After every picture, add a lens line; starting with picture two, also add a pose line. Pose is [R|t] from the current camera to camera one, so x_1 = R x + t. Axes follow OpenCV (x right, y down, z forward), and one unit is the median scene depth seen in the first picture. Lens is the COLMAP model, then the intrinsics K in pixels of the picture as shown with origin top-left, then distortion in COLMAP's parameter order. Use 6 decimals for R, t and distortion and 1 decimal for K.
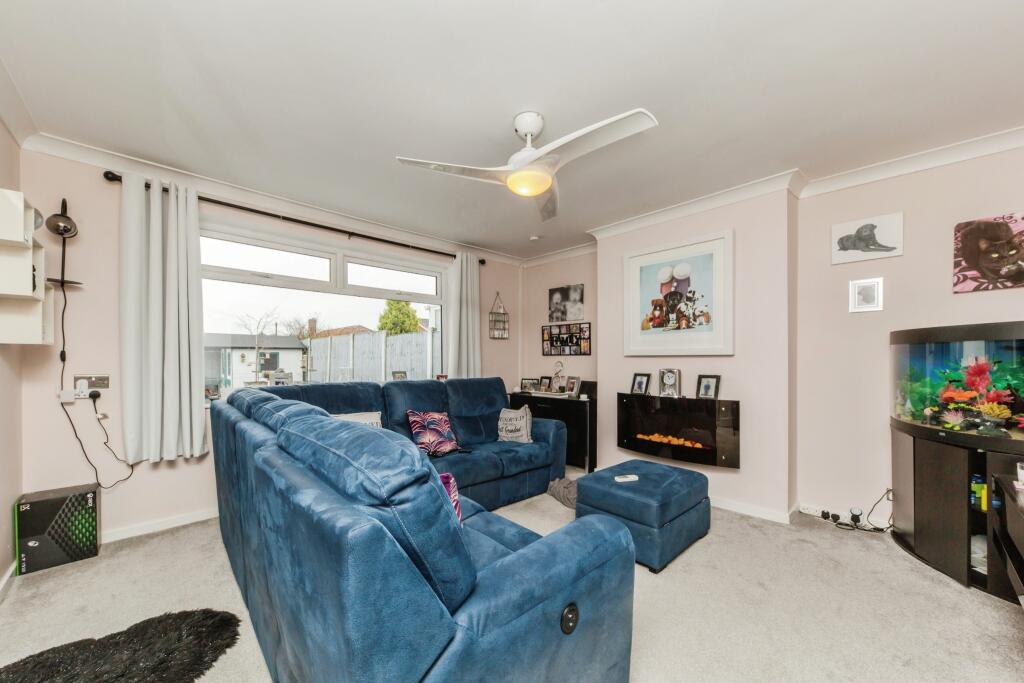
lens RADIAL K [[370.3, 0, 496.8], [0, 370.3, 358.4], [0, 0, 1]] dist [-0.000771, -0.000064]
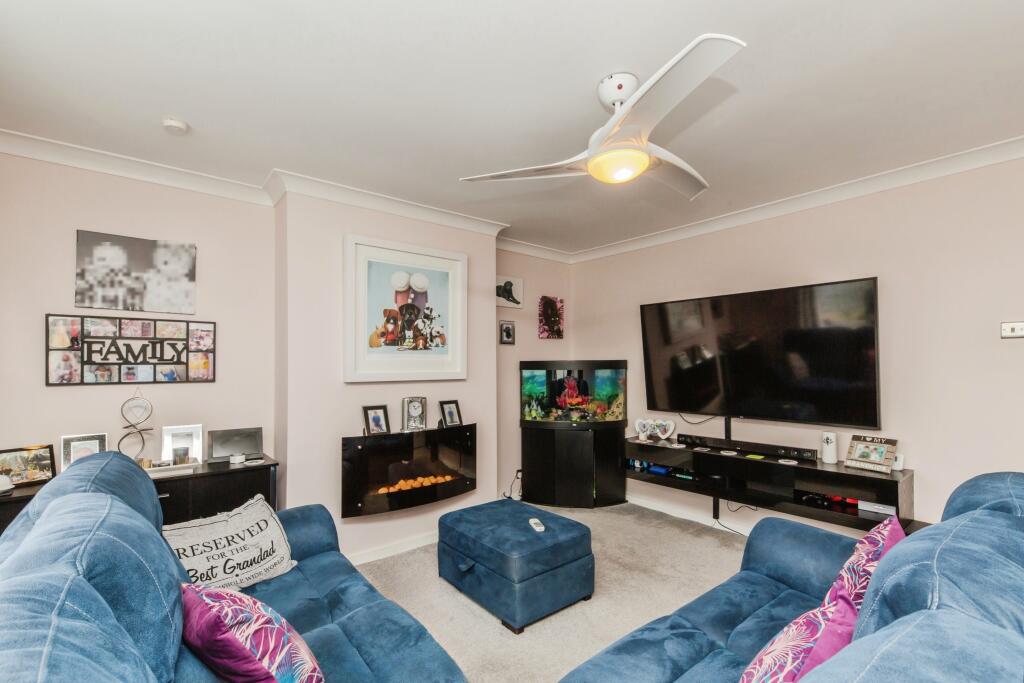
lens RADIAL K [[456.0, 0, 515.9], [0, 456.0, 359.7], [0, 0, 1]] dist [0.002396, 0.000031]
pose [[0.043946, 0.014846, 0.998924, -0.518914], [0.009893, 0.999834, -0.015295, -0.035674], [-0.998985, 0.010554, 0.043792, 0.692031]]
